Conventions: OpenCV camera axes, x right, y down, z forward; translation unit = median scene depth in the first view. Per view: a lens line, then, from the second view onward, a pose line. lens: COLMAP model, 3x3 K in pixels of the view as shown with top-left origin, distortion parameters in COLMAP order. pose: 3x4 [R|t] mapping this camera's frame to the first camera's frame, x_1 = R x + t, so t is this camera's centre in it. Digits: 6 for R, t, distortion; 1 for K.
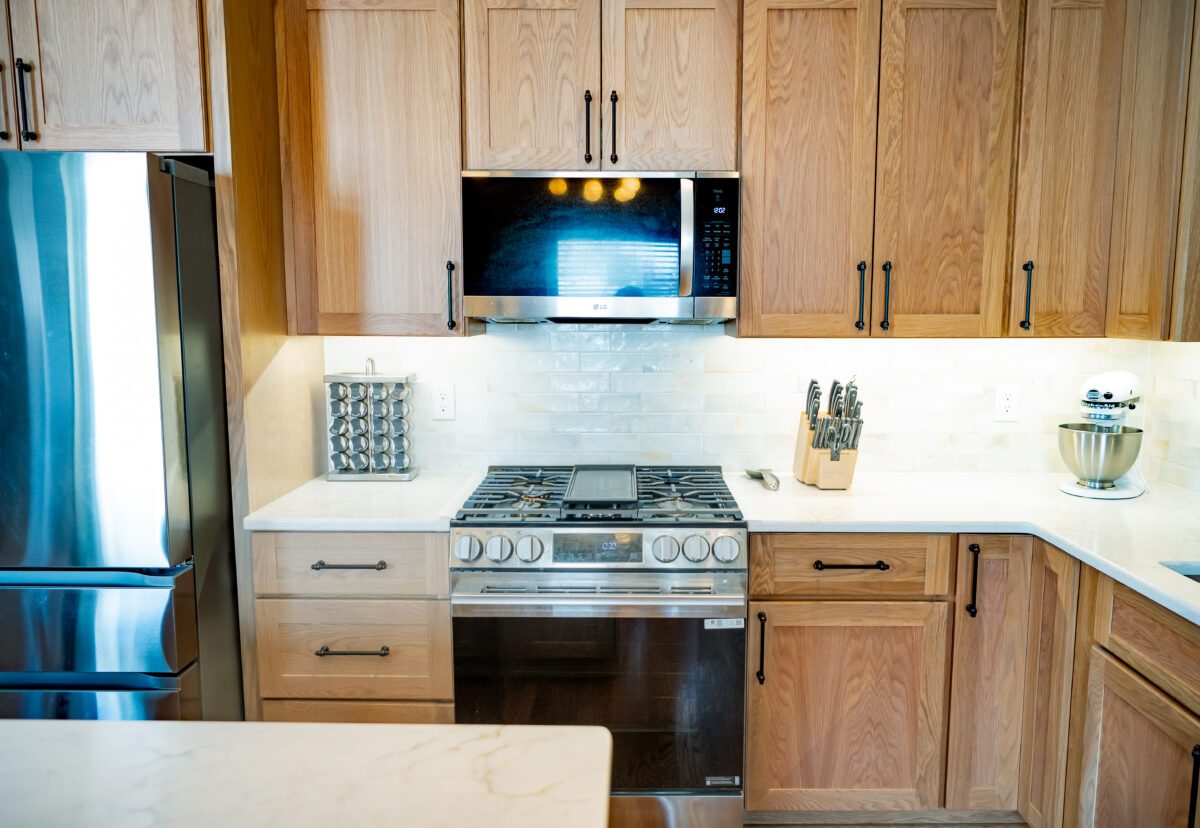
lens RADIAL K [[861.7, 0, 621.9], [0, 861.7, 415.8], [0, 0, 1]] dist [-0.000600, 0.002850]
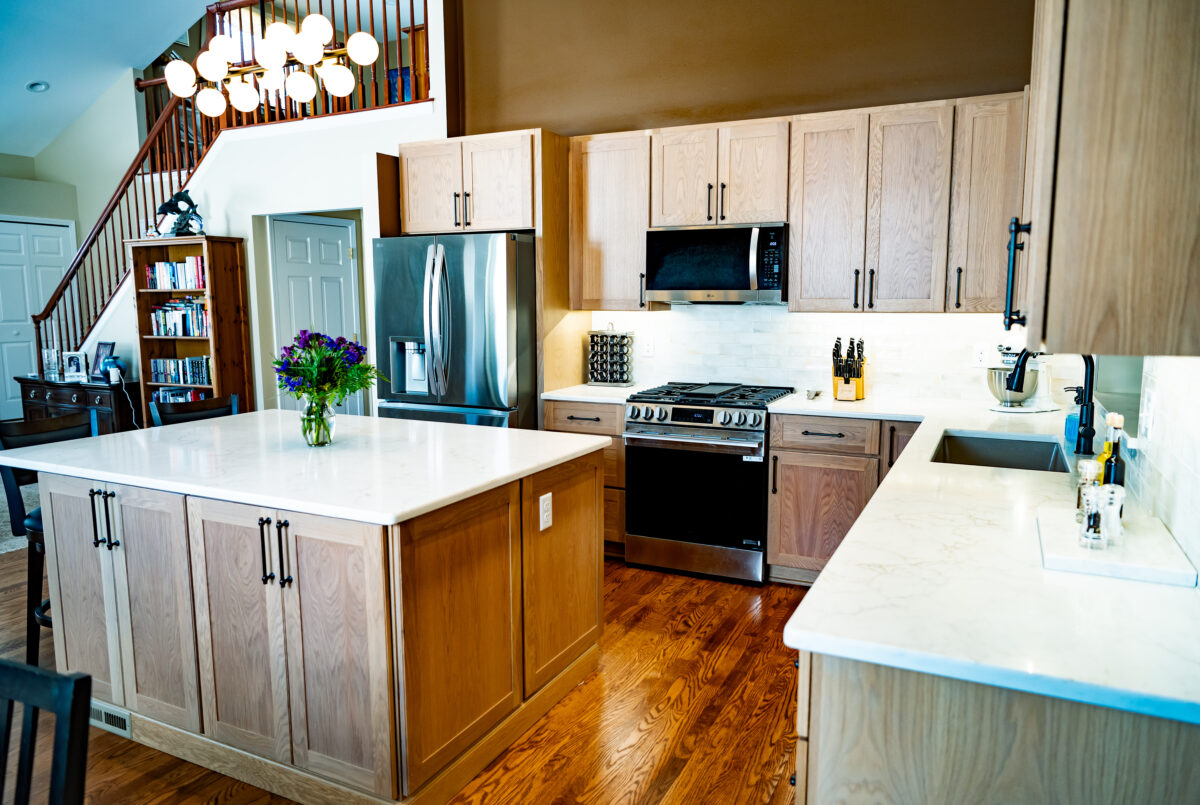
lens RADIAL K [[808.6, 0, 600.0], [0, 808.6, 402.5], [0, 0, 1]] dist [-0.000907, 0.000432]
pose [[0.900438, 0.052335, -0.431825, 0.540000], [-0.049200, 0.998619, 0.018437, 0.089703], [0.432193, 0.004644, 0.901769, -0.727292]]
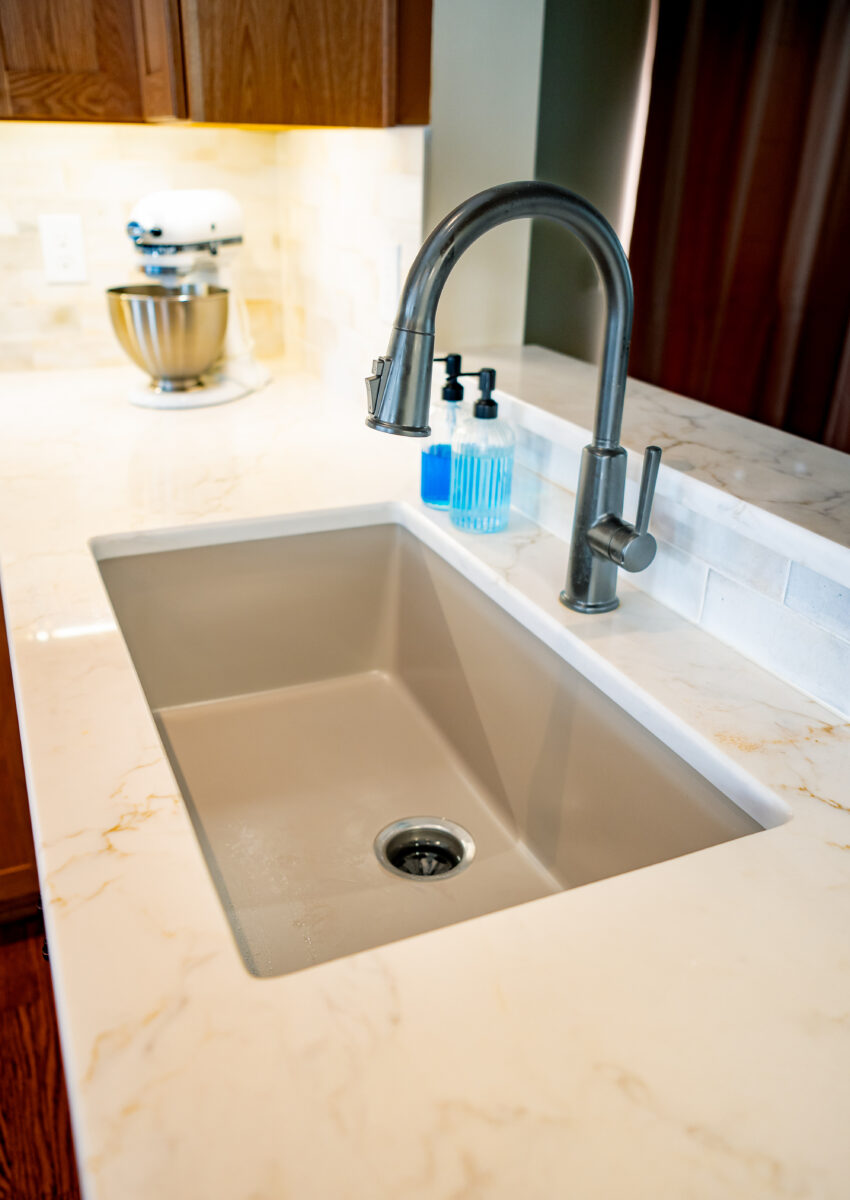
lens RADIAL K [[945.2, 0, 425.0], [0, 945.2, 600.0], [0, 0, 1]] dist [-0.001227, -0.001084]
pose [[0.911815, -0.153652, 0.380768, 0.451425], [0.025908, 0.947025, 0.320115, 0.013310], [-0.409783, -0.282020, 0.867492, 0.293556]]
